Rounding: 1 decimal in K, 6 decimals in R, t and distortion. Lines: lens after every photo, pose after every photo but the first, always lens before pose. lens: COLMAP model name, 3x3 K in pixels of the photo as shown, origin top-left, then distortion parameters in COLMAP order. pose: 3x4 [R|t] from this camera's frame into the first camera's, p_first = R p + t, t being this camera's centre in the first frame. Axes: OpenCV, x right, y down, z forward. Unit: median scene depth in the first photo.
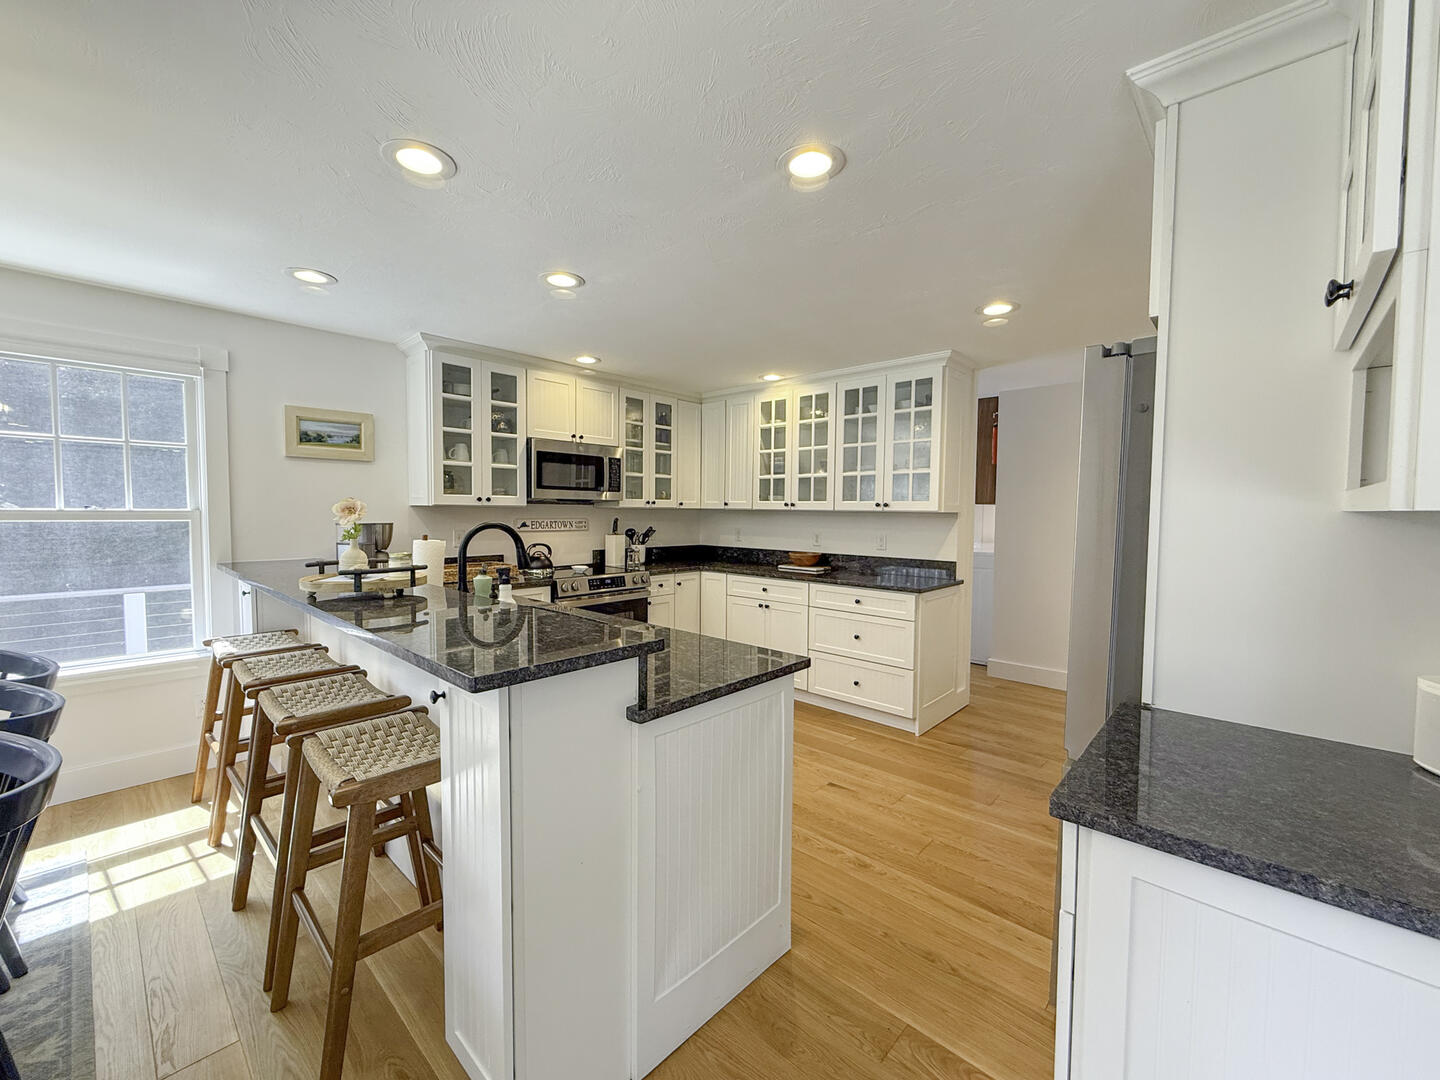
lens RADIAL K [[591.6, 0, 709.6], [0, 591.6, 534.7], [0, 0, 1]] dist [-0.010727, -0.000283]
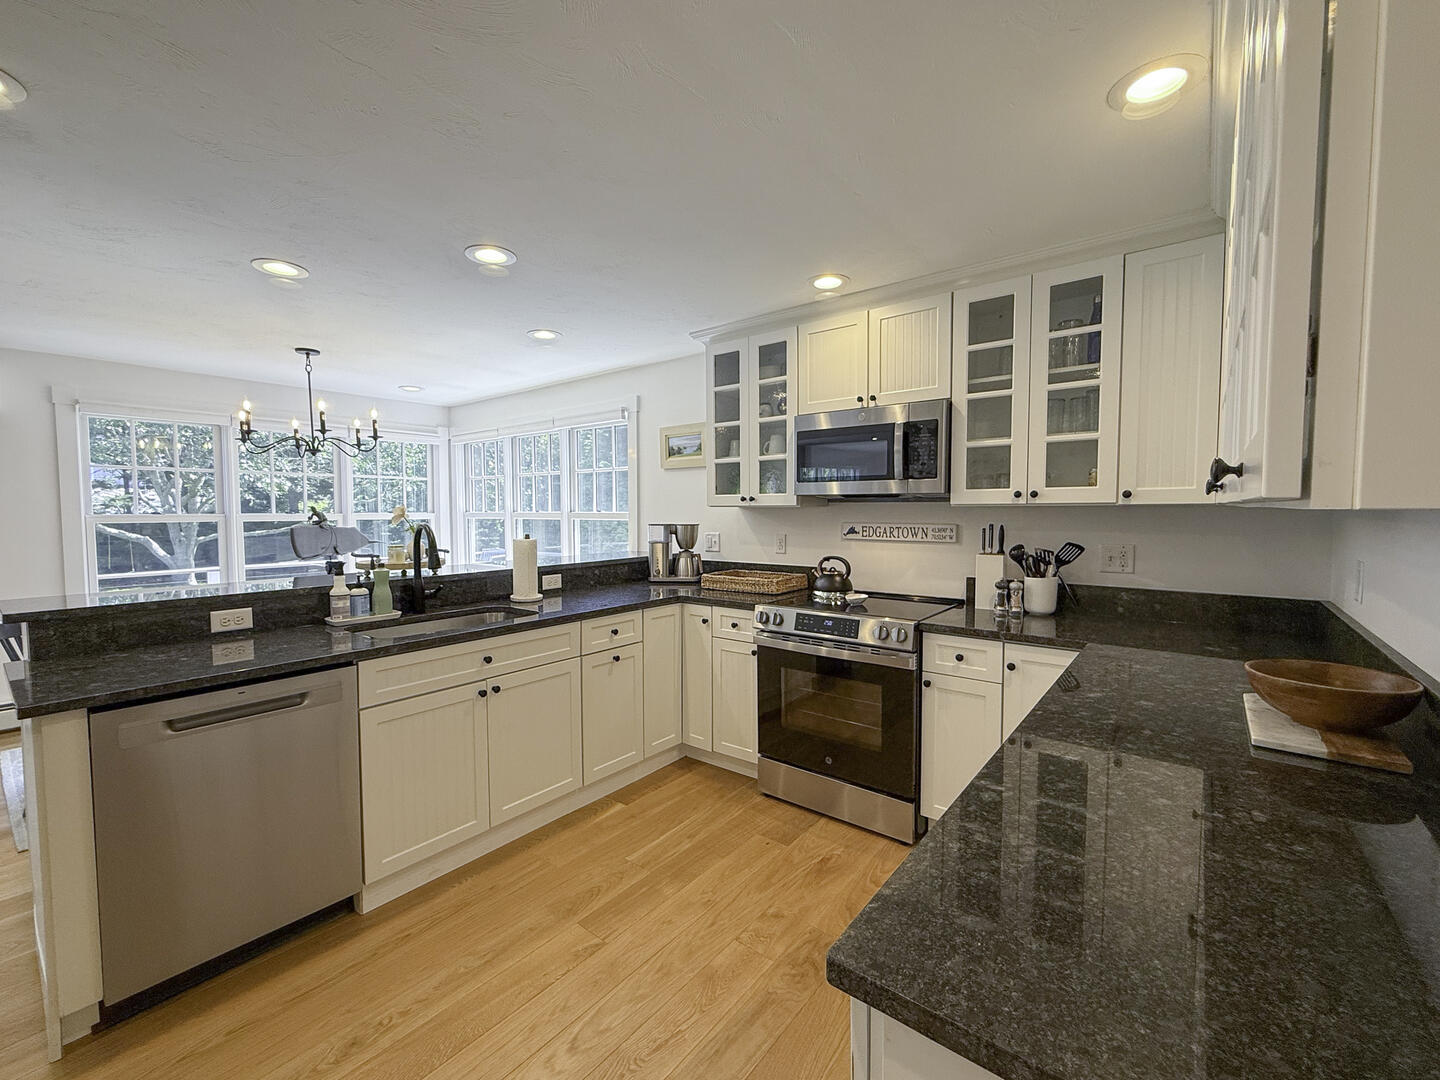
lens RADIAL K [[591.6, 0, 718.8], [0, 591.6, 538.2], [0, 0, 1]] dist [-0.010727, -0.000283]
pose [[0.081421, 0.039409, -0.995900, 0.416898], [-0.038923, 0.998581, 0.036333, -0.028147], [0.995920, 0.035805, 0.082839, 0.777770]]
